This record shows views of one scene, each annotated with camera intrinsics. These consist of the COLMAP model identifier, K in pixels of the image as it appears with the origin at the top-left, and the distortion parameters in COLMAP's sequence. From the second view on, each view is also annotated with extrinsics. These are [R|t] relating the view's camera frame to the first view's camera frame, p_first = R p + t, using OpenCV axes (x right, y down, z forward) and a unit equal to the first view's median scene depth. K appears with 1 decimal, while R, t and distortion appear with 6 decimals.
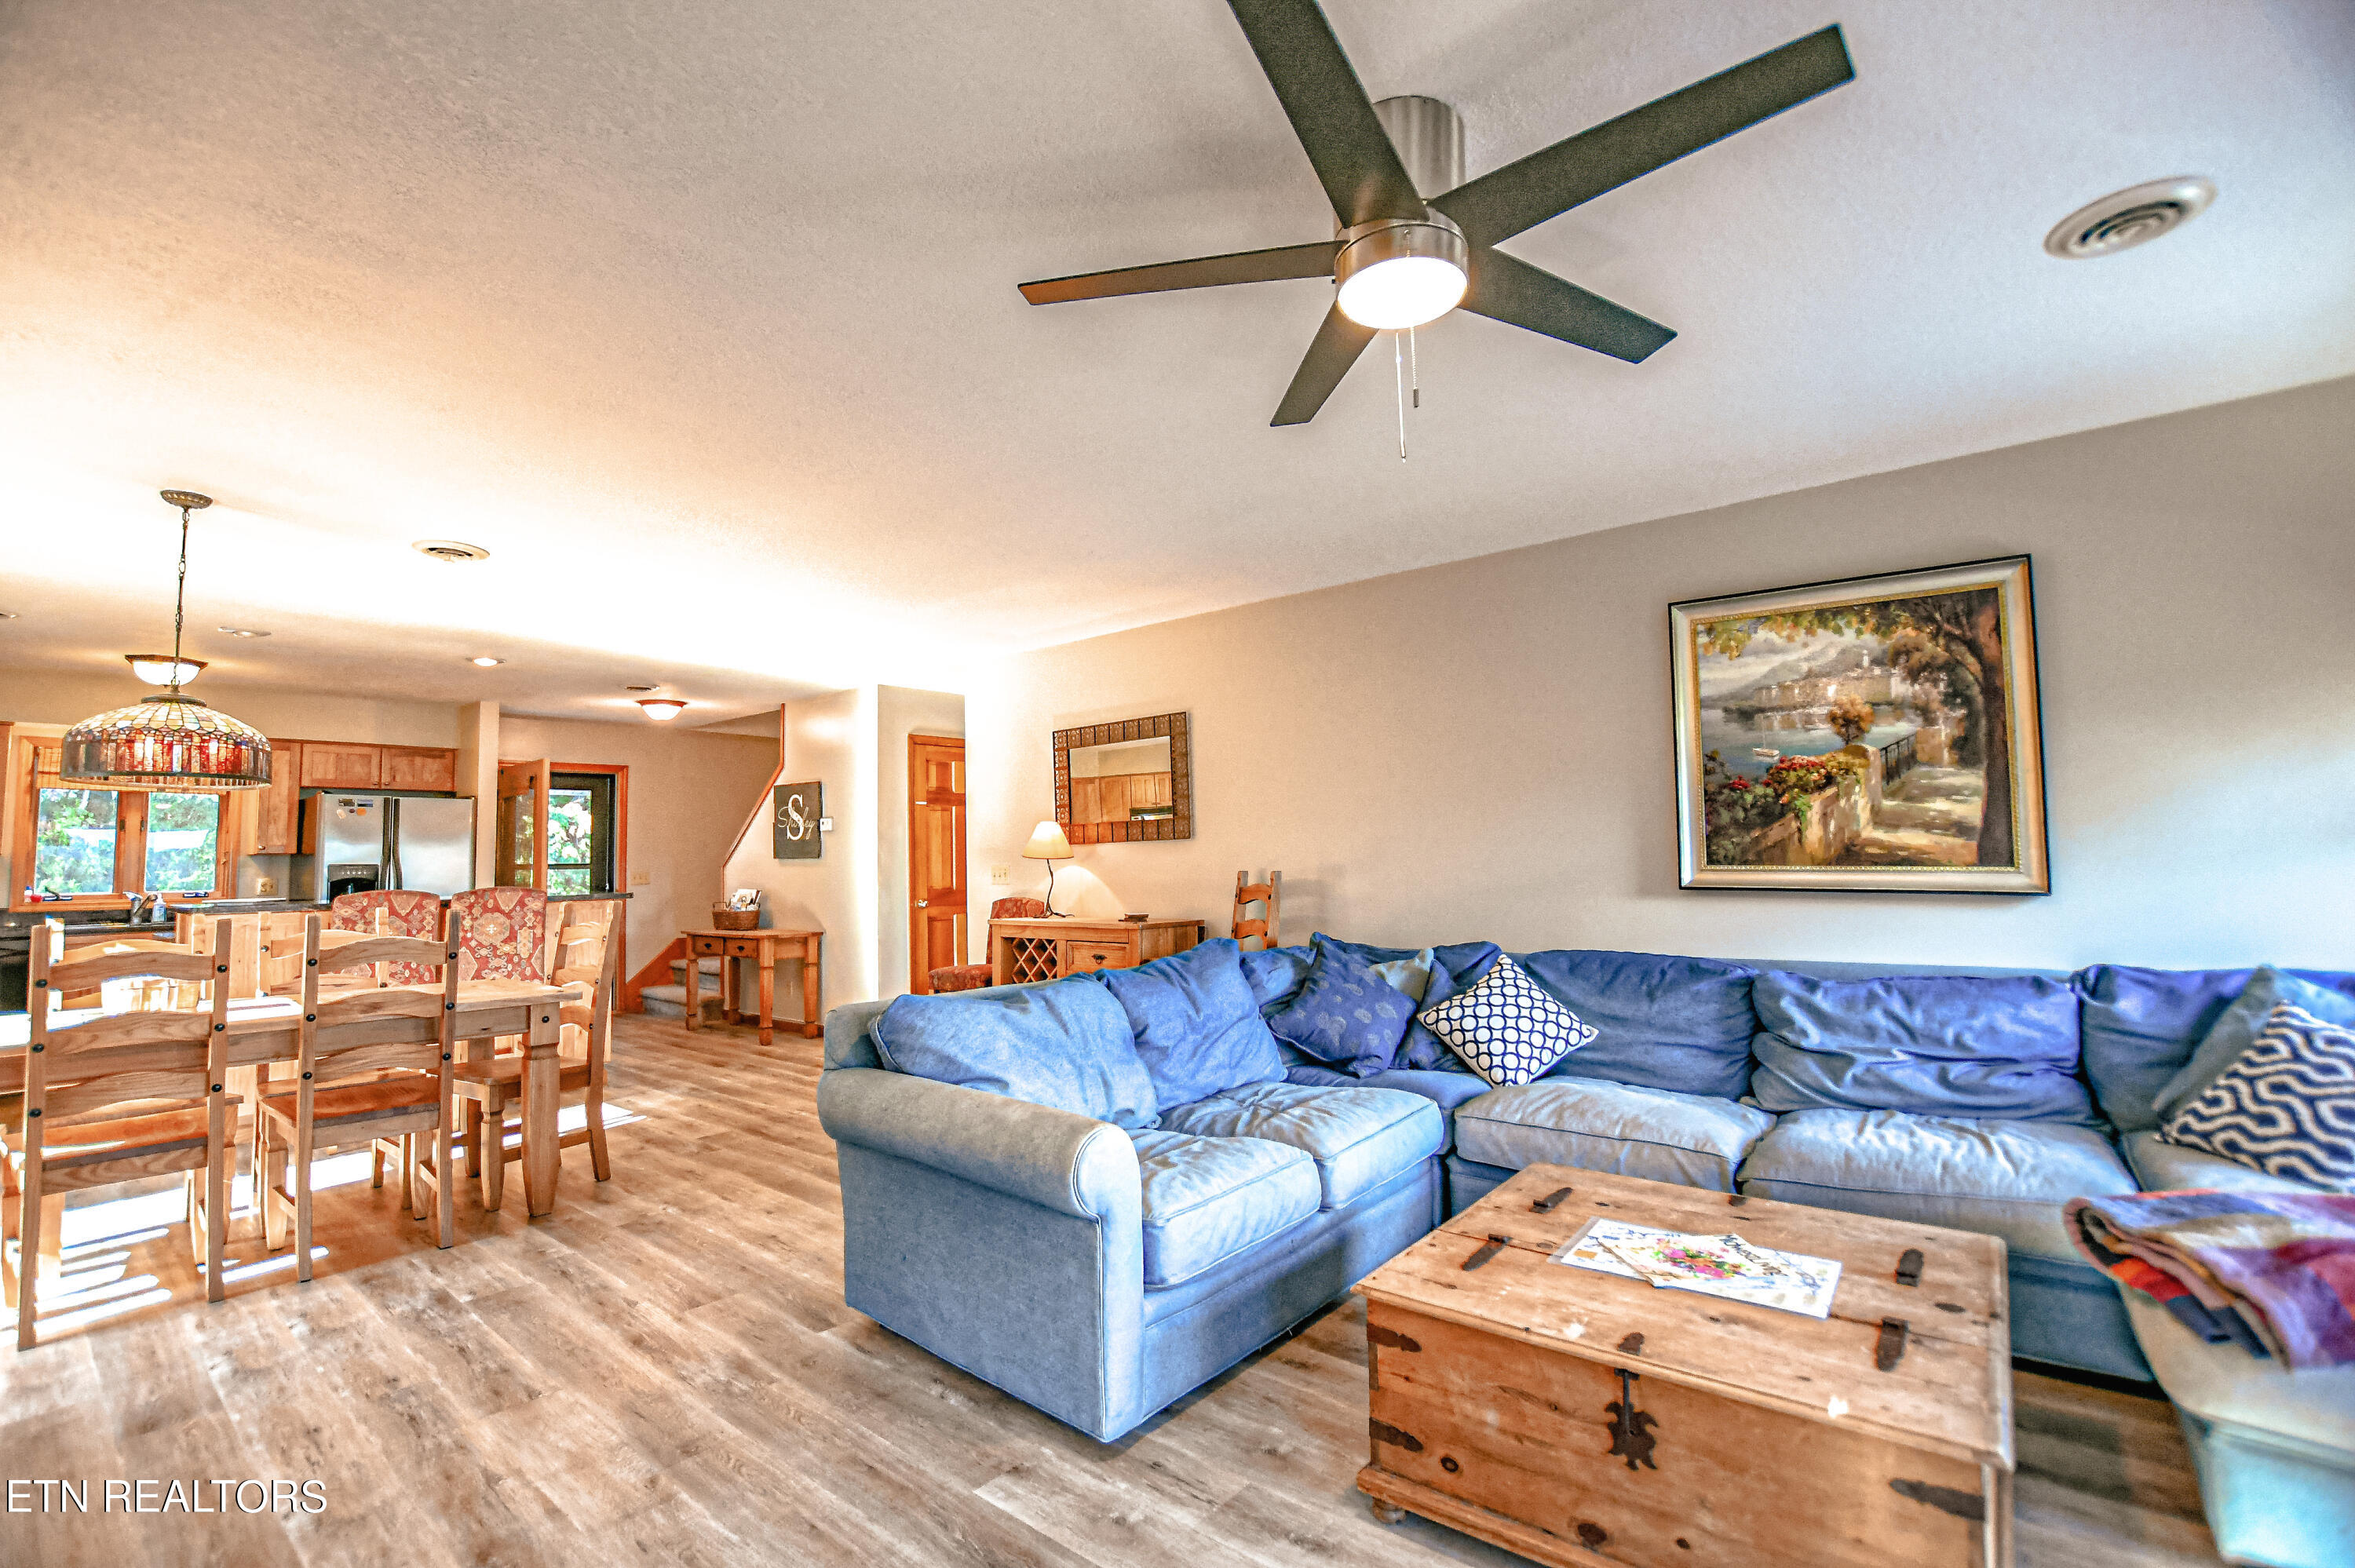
lens RADIAL K [[1028.8, 0, 1177.5], [0, 1028.8, 784.0], [0, 0, 1]] dist [-0.000245, 0.000002]
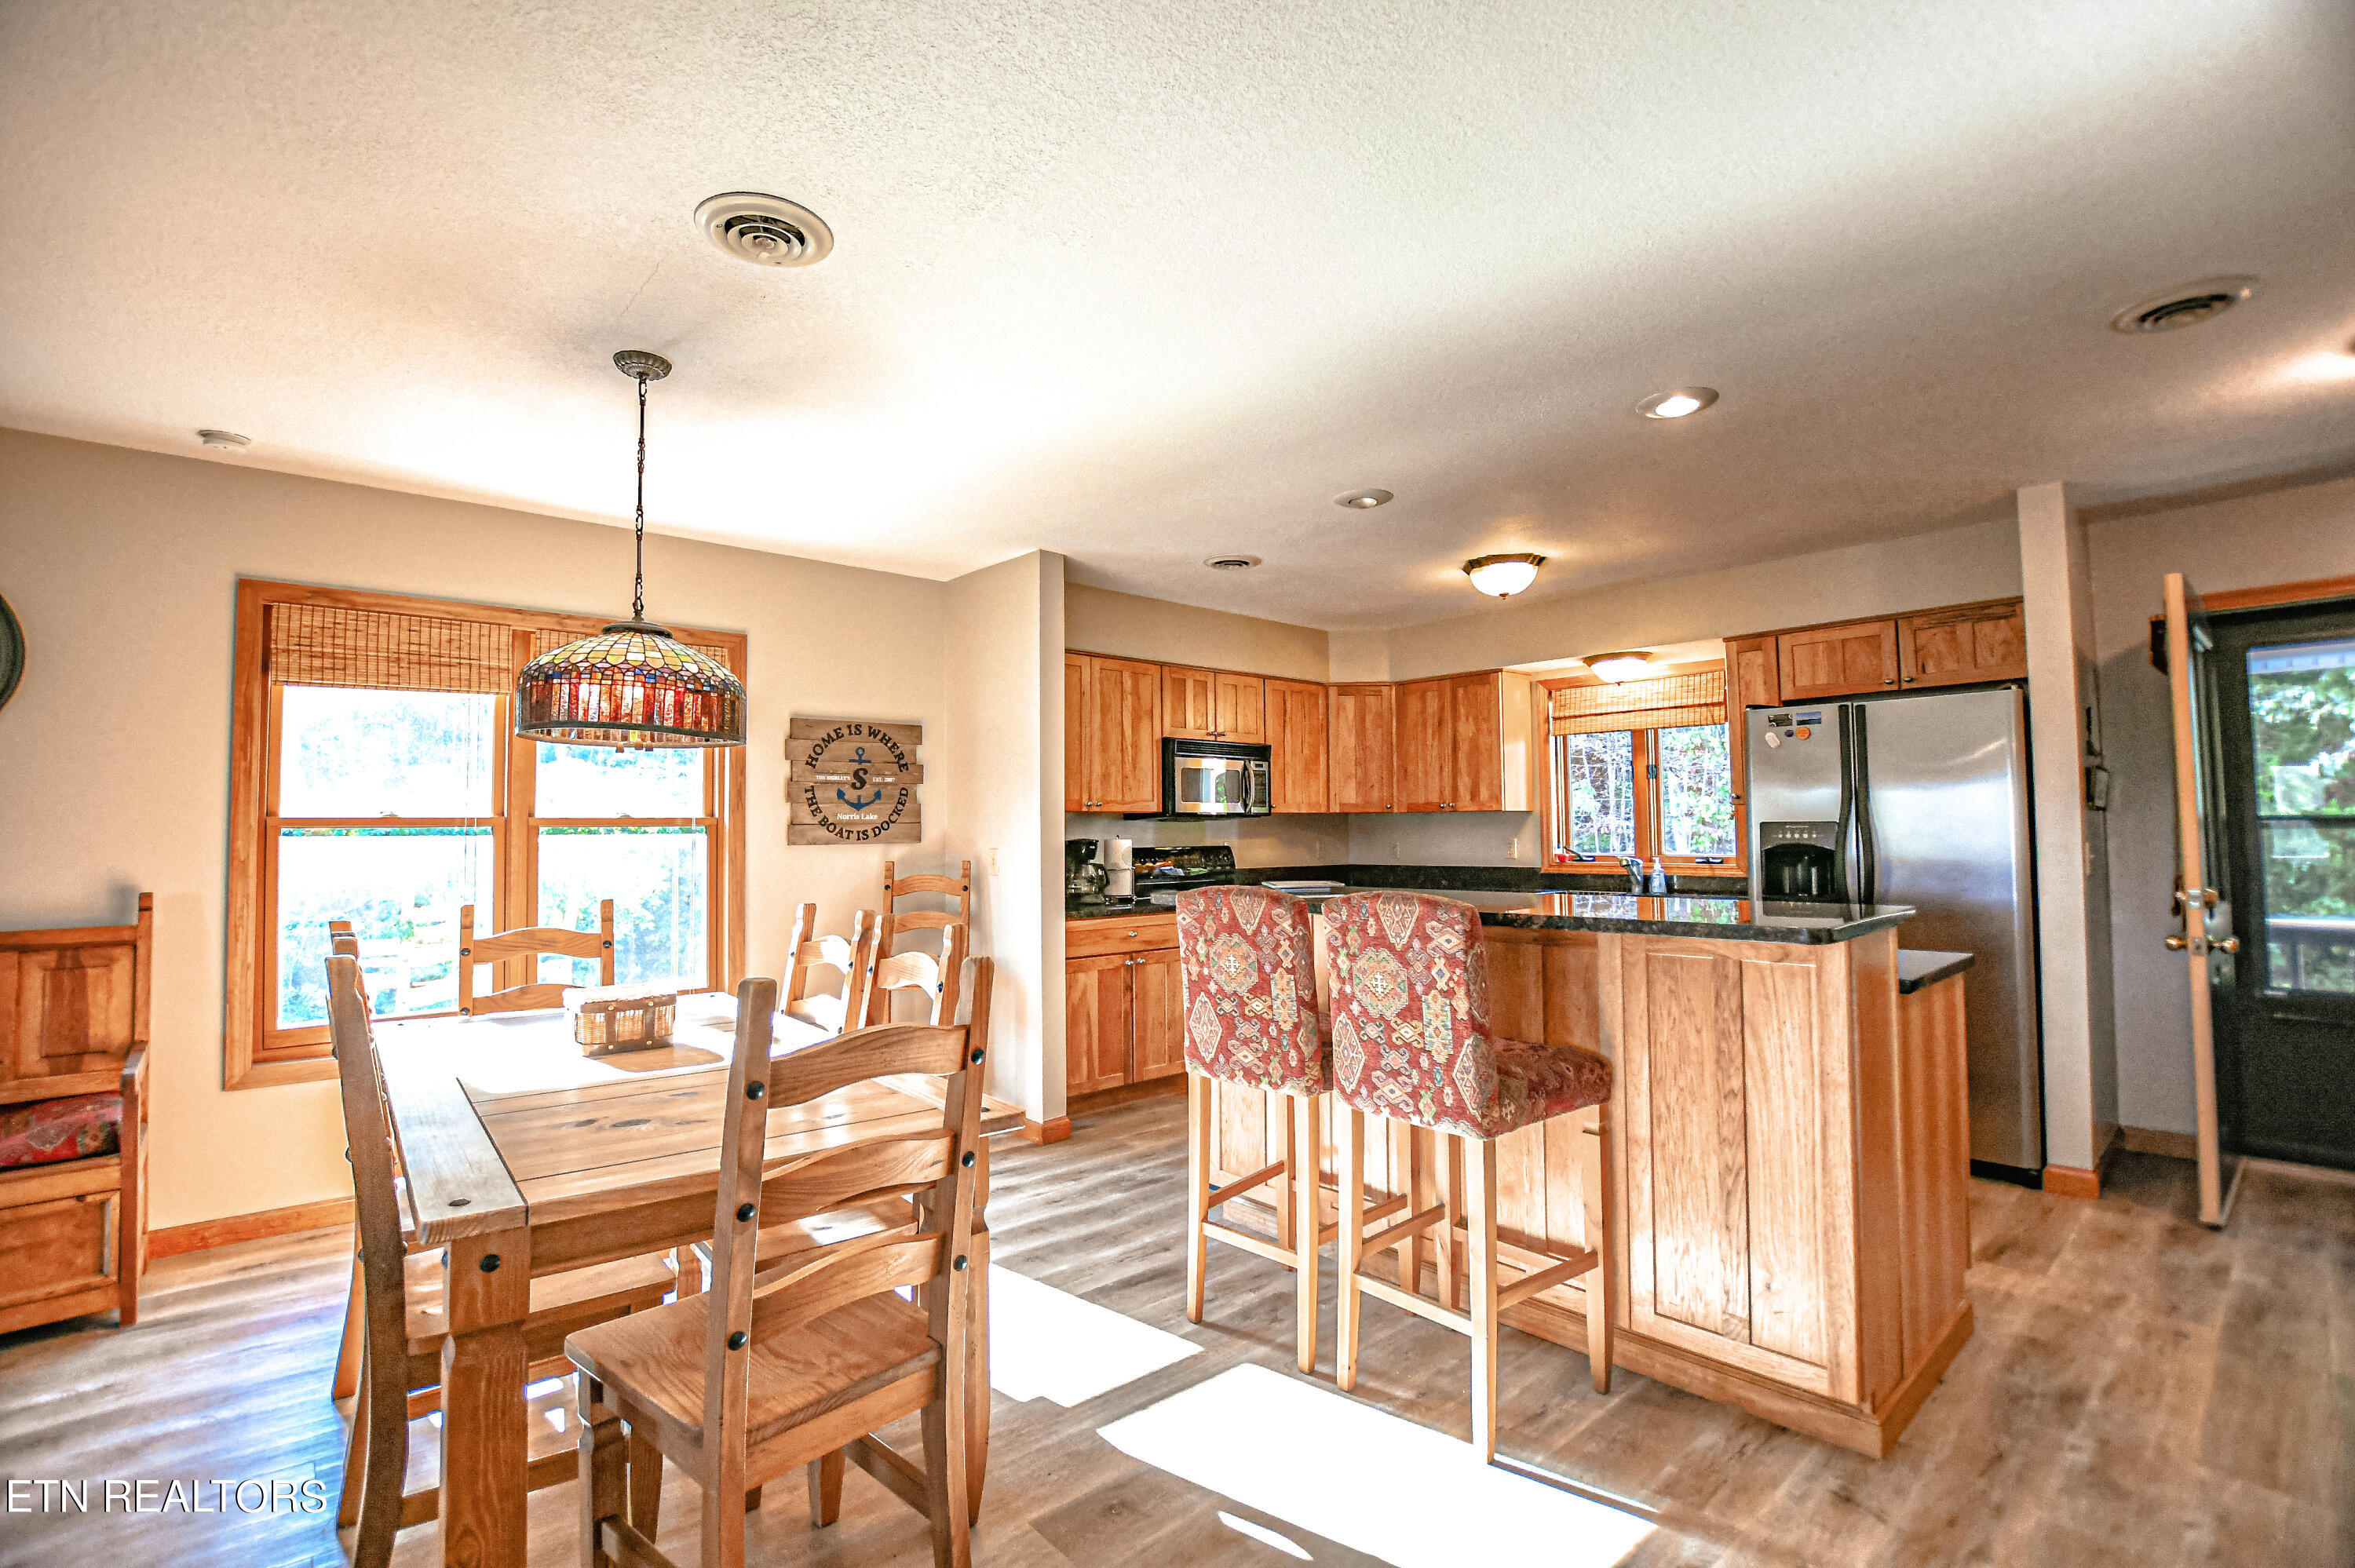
lens RADIAL K [[1028.8, 0, 1177.5], [0, 1028.8, 784.0], [0, 0, 1]] dist [-0.000245, 0.000002]
pose [[-0.152821, -0.020479, -0.988042, -0.150833], [0.086701, 0.995652, -0.034047, 0.045573], [0.984443, -0.090867, -0.150382, 0.739467]]
